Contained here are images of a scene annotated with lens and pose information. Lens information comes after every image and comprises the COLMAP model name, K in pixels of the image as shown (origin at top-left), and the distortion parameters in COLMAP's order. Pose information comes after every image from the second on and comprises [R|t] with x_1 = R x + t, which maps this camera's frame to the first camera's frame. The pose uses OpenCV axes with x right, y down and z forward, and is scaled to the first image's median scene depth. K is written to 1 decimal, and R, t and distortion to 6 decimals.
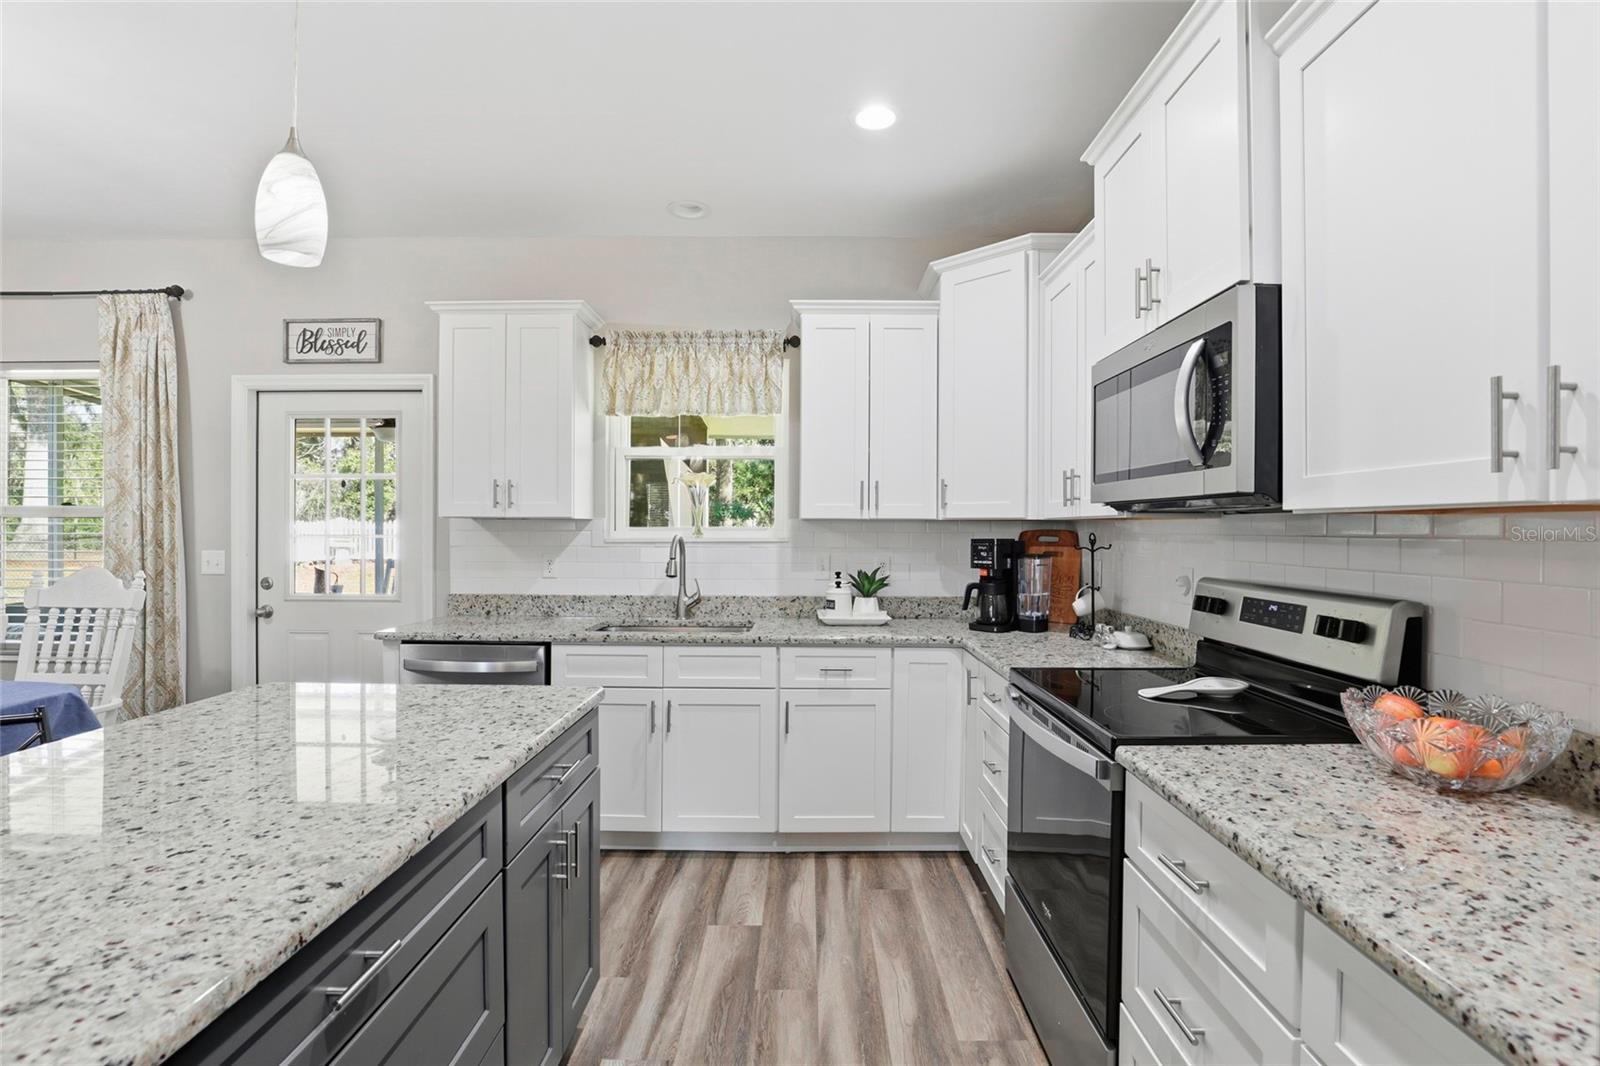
lens RADIAL K [[742.5, 0, 800.0], [0, 742.5, 533.0], [0, 0, 1]] dist [-0.030329, -0.000476]
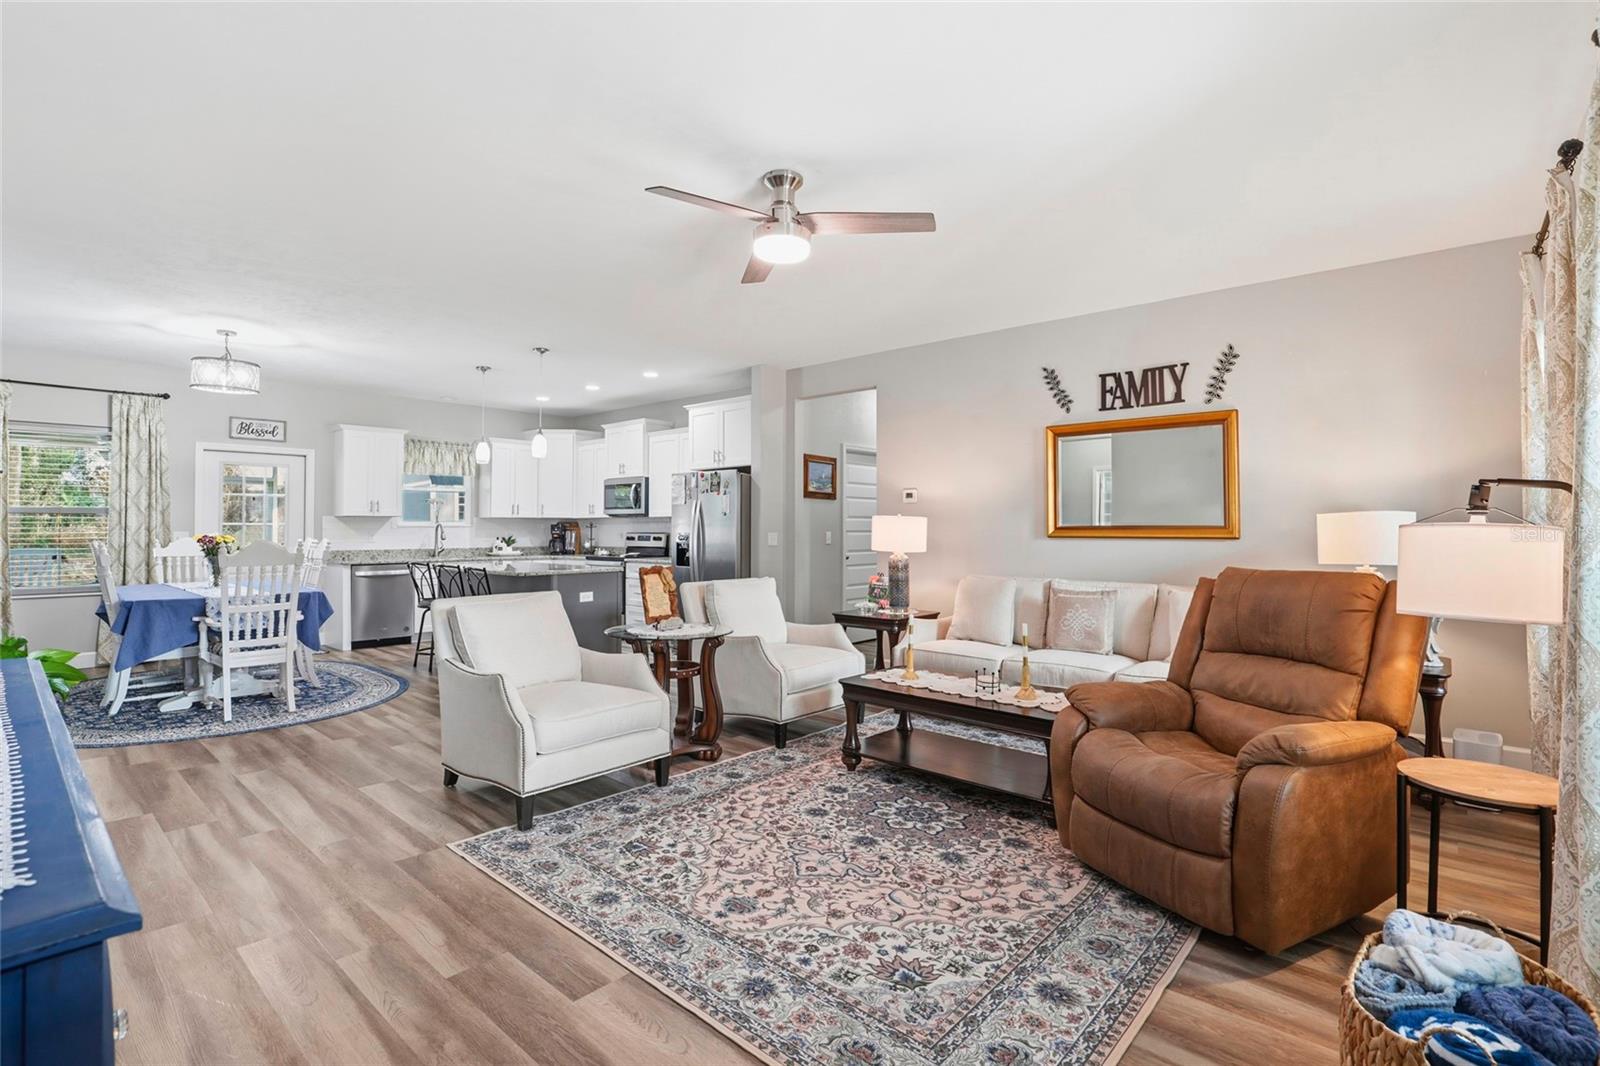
lens RADIAL K [[742.5, 0, 800.0], [0, 742.5, 533.0], [0, 0, 1]] dist [-0.030329, -0.000476]
pose [[0.655708, -0.009614, 0.754953, -1.329542], [0.007522, 0.999952, 0.006200, 0.031108], [-0.754977, 0.001613, 0.655749, -1.668795]]
